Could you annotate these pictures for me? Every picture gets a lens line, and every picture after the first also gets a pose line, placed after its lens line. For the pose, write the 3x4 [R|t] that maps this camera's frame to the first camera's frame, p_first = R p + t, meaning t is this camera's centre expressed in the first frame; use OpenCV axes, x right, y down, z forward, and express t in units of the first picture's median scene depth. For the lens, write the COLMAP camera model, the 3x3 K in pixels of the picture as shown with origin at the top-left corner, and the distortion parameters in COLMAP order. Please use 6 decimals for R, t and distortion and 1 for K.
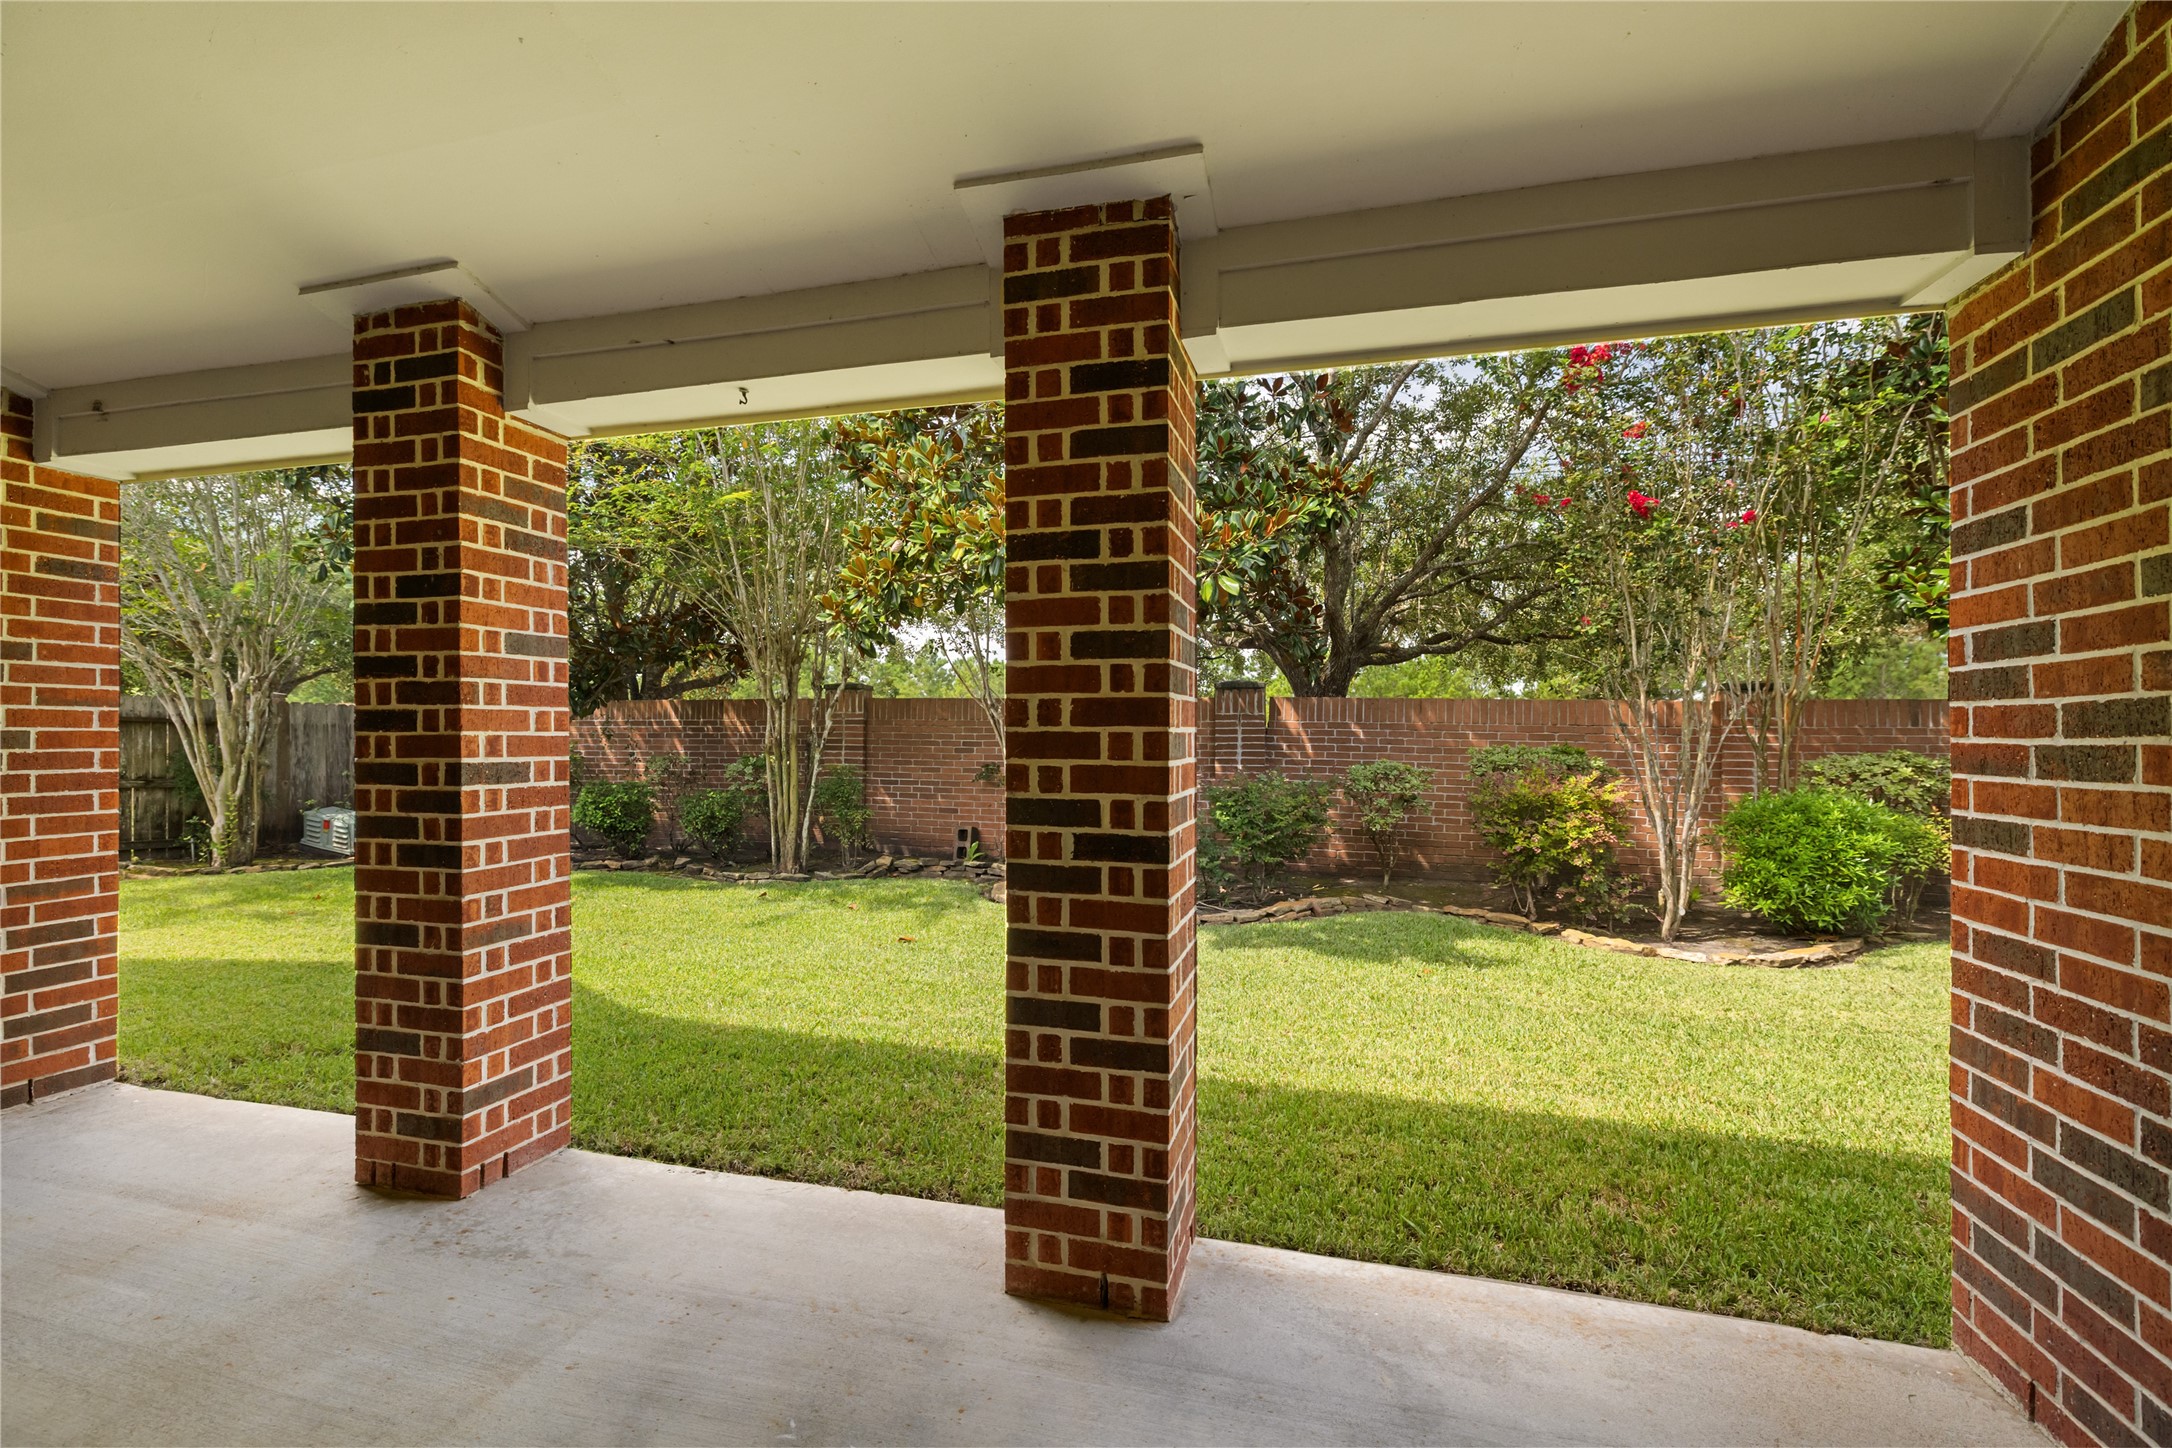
lens RADIAL K [[919.9, 0, 1086.6], [0, 919.9, 719.6], [0, 0, 1]] dist [-0.003816, 0.001892]
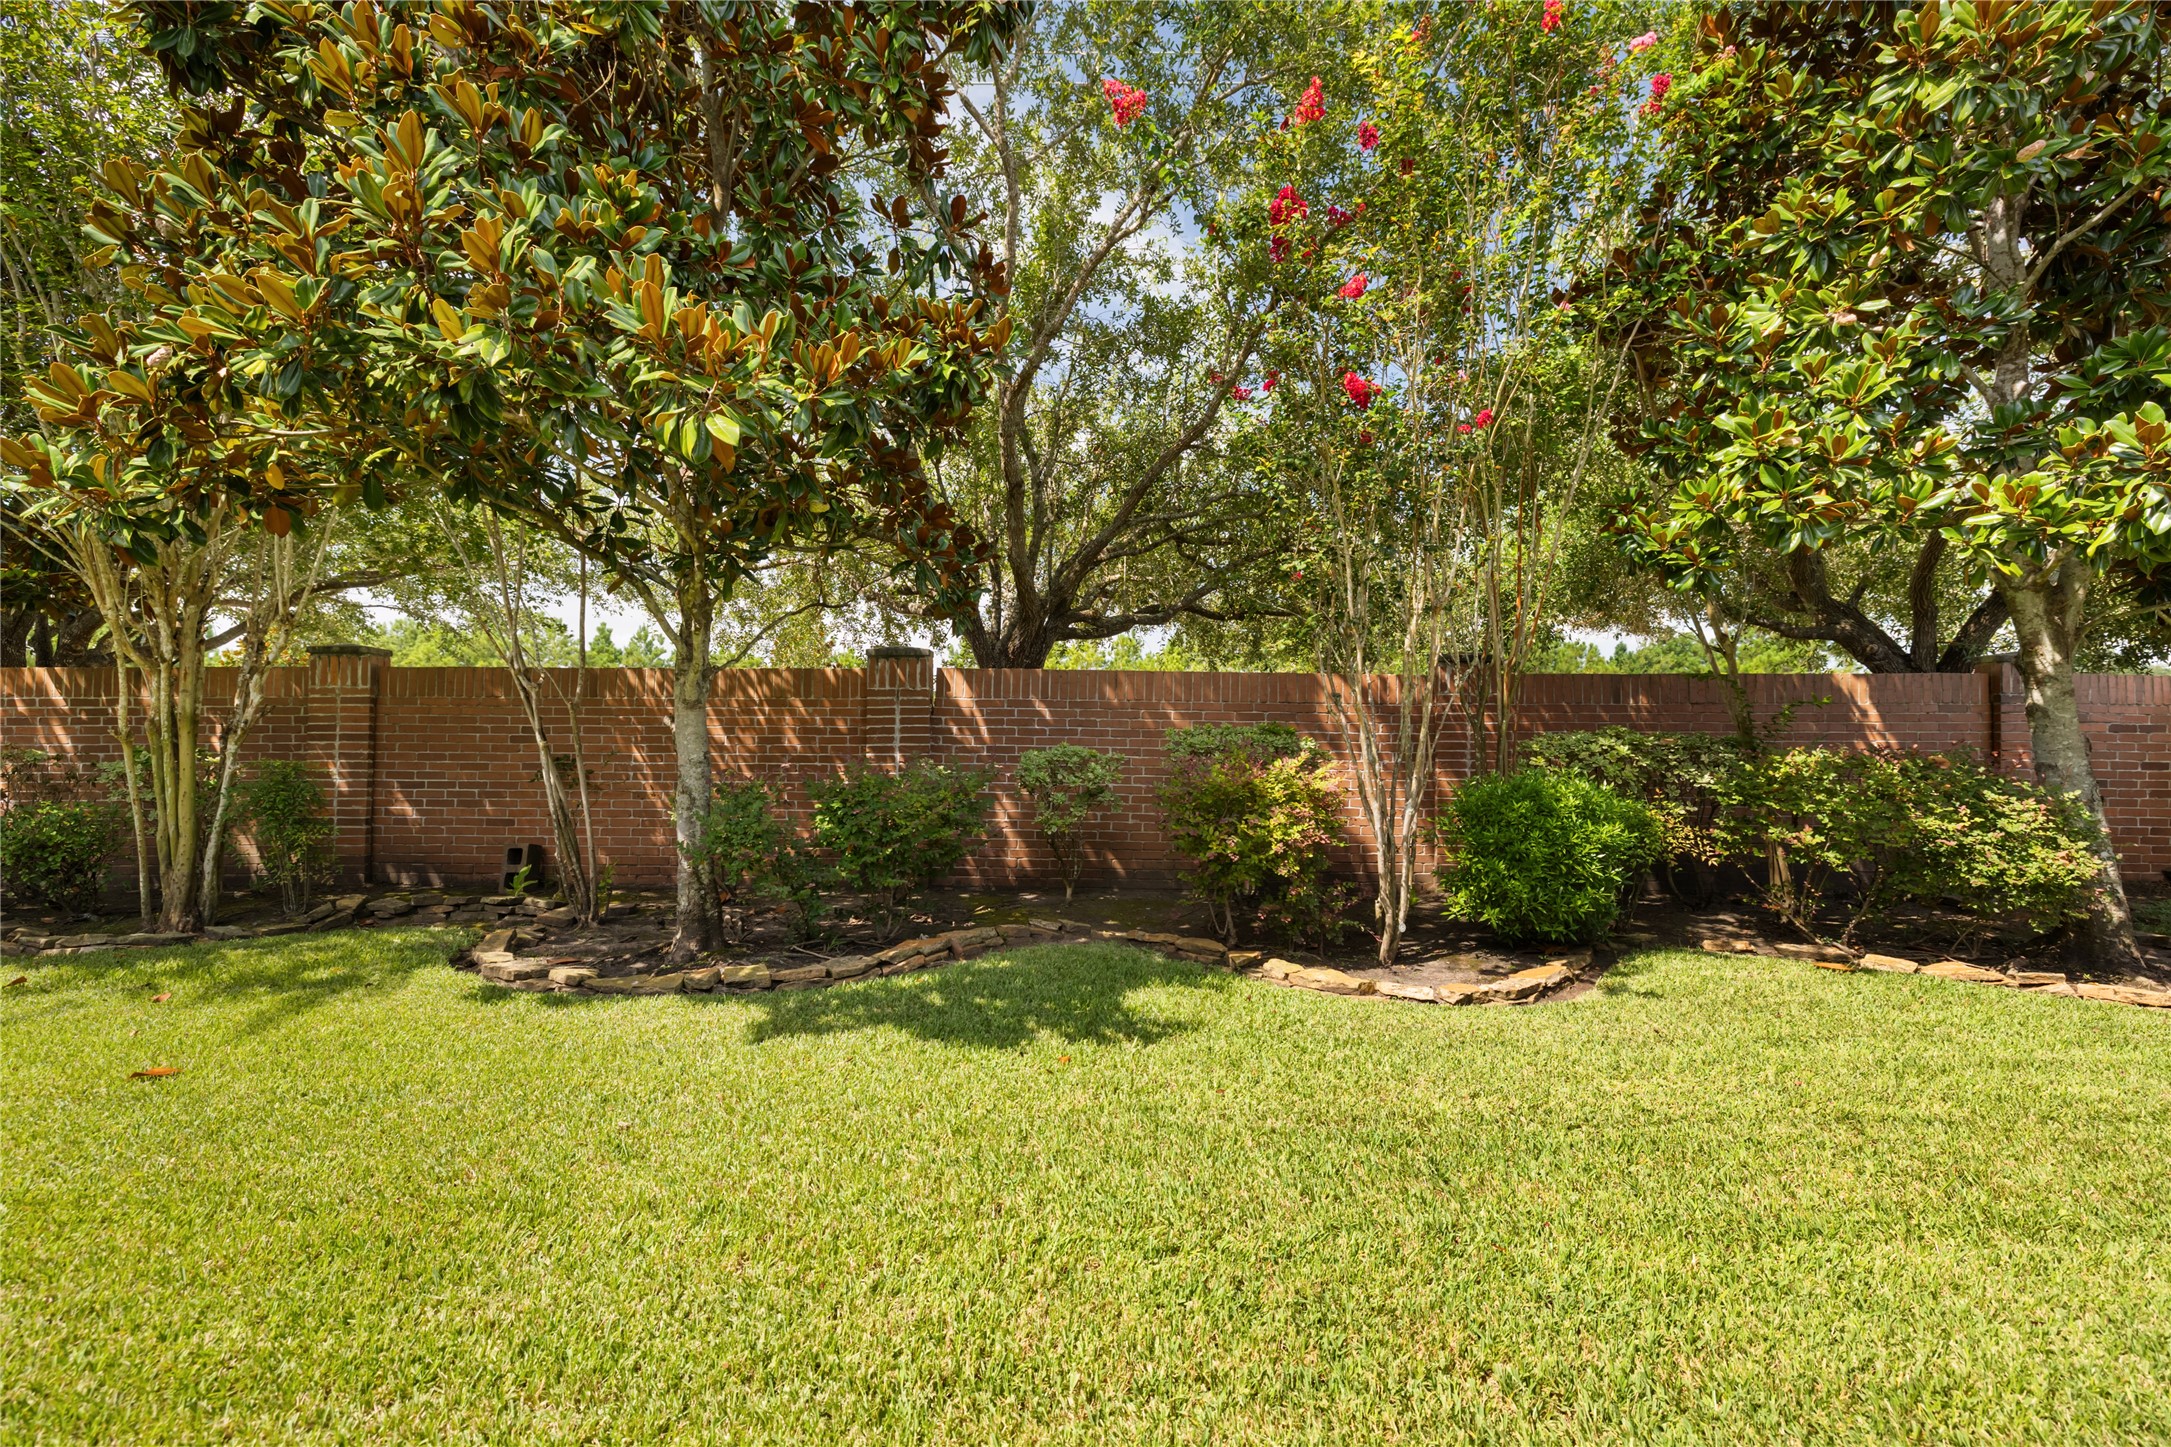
lens RADIAL K [[919.5, 0, 1085.2], [0, 919.5, 729.8], [0, 0, 1]] dist [-0.003816, 0.001892]
pose [[0.965406, -0.003970, 0.260721, 0.169916], [0.000078, 0.999888, 0.014936, 0.025205], [-0.260751, -0.014399, 0.965299, 0.294852]]
